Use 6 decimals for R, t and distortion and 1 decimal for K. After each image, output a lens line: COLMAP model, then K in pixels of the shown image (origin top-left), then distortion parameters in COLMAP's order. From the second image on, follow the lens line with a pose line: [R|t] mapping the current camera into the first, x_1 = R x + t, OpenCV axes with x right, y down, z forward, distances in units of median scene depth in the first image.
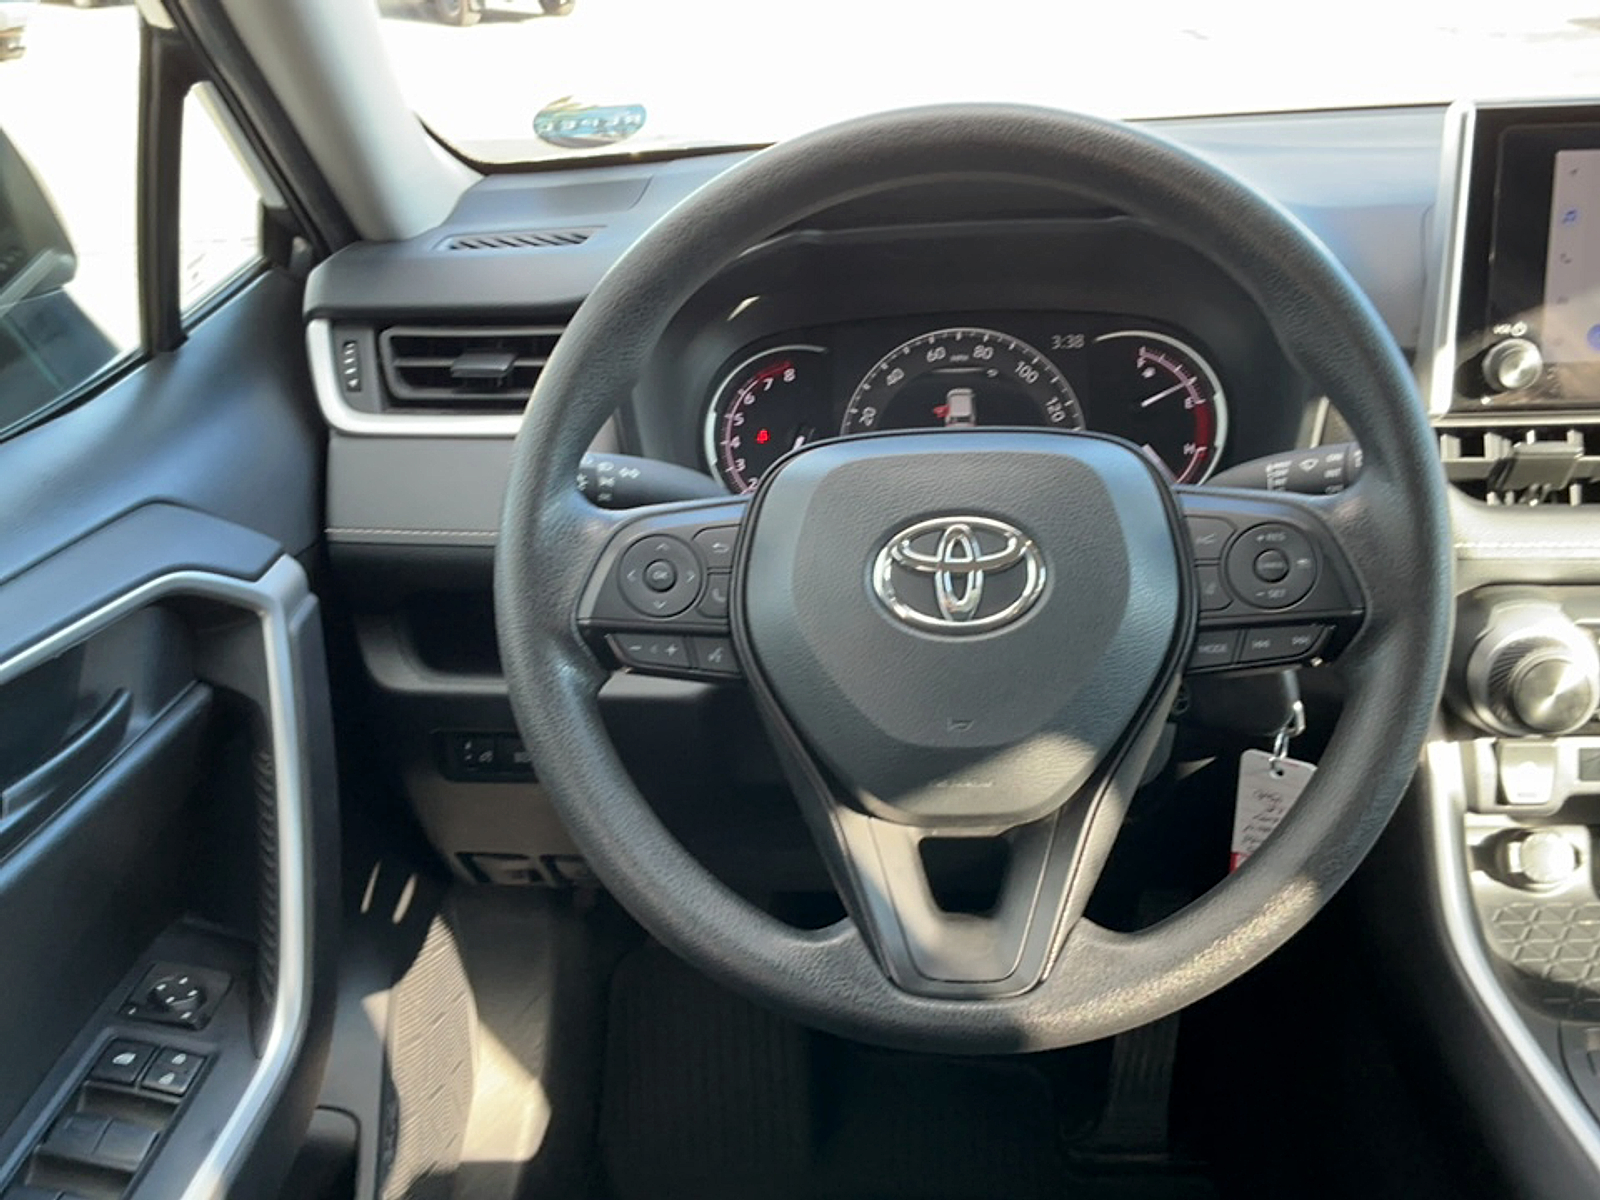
lens RADIAL K [[1778.9, 0, 802.9], [0, 1778.9, 599.2], [0, 0, 1]] dist [0.074921, 0.000000]
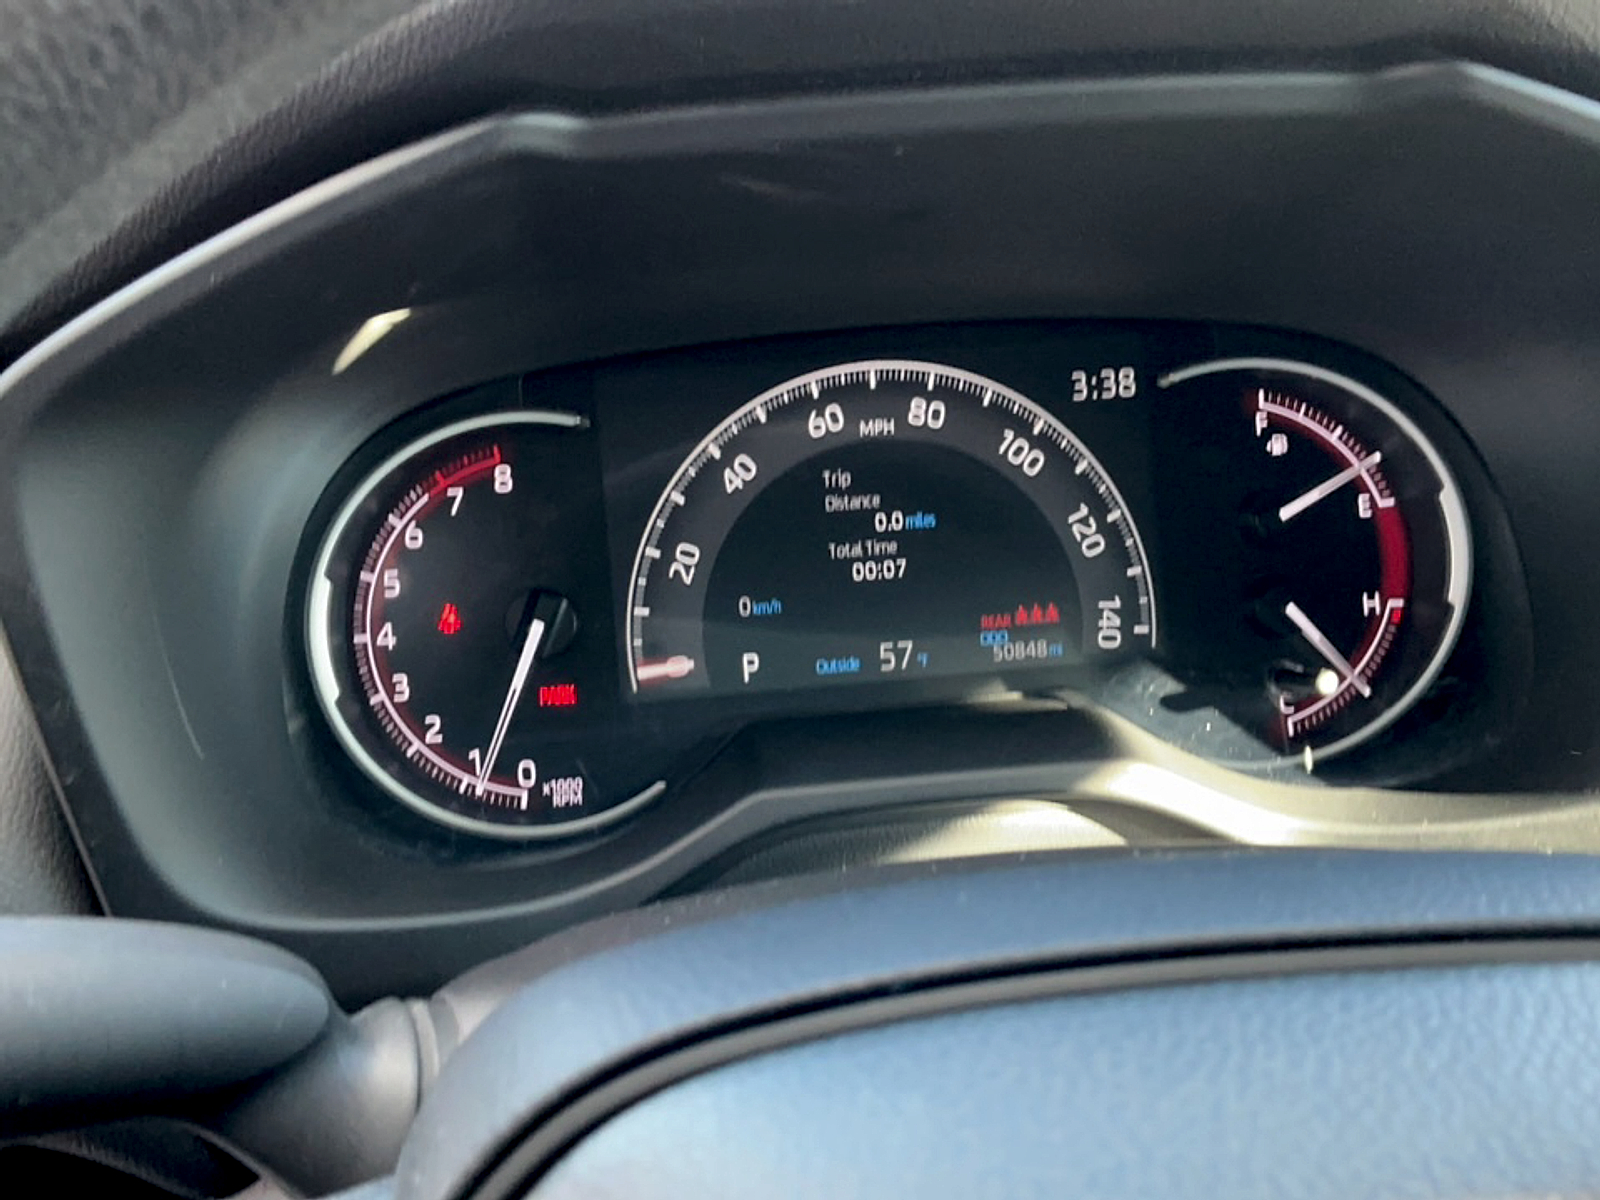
lens RADIAL K [[1778.9, 0, 806.7], [0, 1778.9, 600.6], [0, 0, 1]] dist [0.074921, 0.000000]
pose [[0.986591, -0.052816, 0.154431, -0.003307], [0.051145, 0.998582, 0.014779, -0.101008], [-0.154993, -0.006682, 0.987893, 0.563583]]
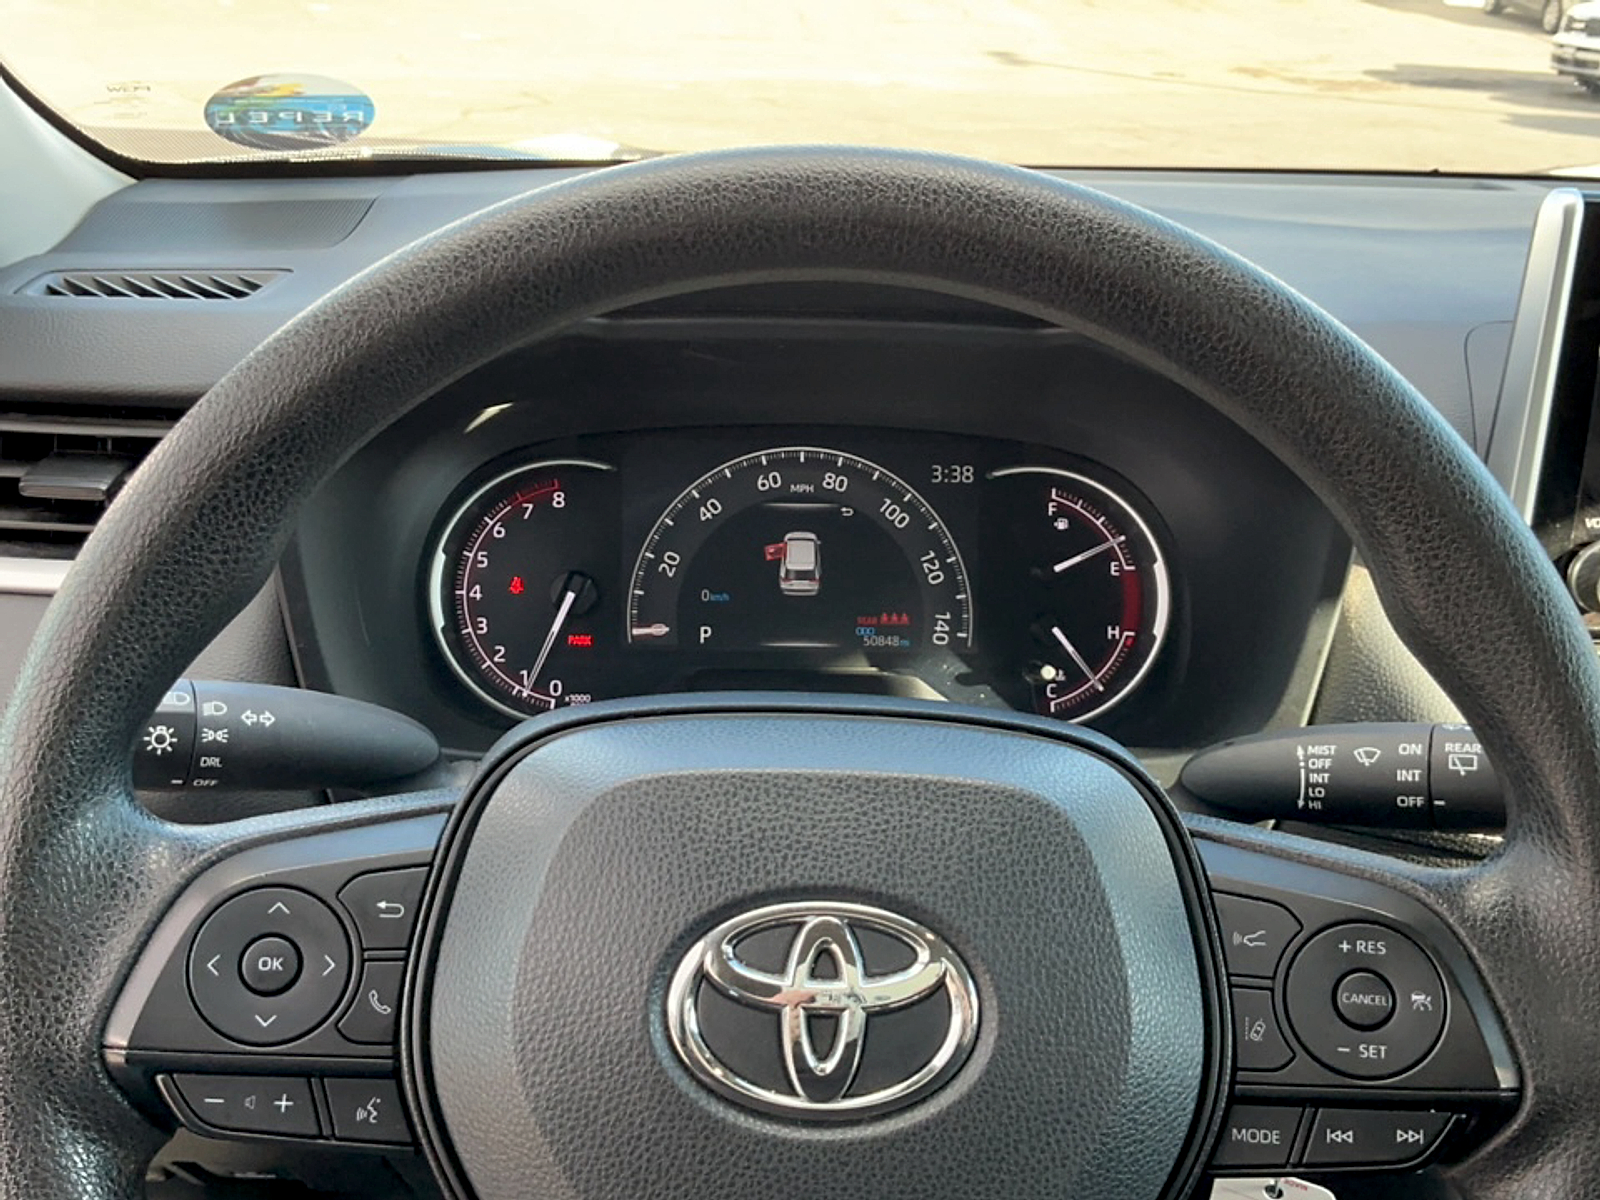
lens RADIAL K [[1778.9, 0, 803.1], [0, 1778.9, 594.1], [0, 0, 1]] dist [0.074921, 0.000000]
pose [[0.992548, 0.043089, 0.113978, 0.009621], [-0.042438, 0.999066, -0.008127, -0.089754], [-0.114222, 0.003229, 0.993450, 0.303329]]
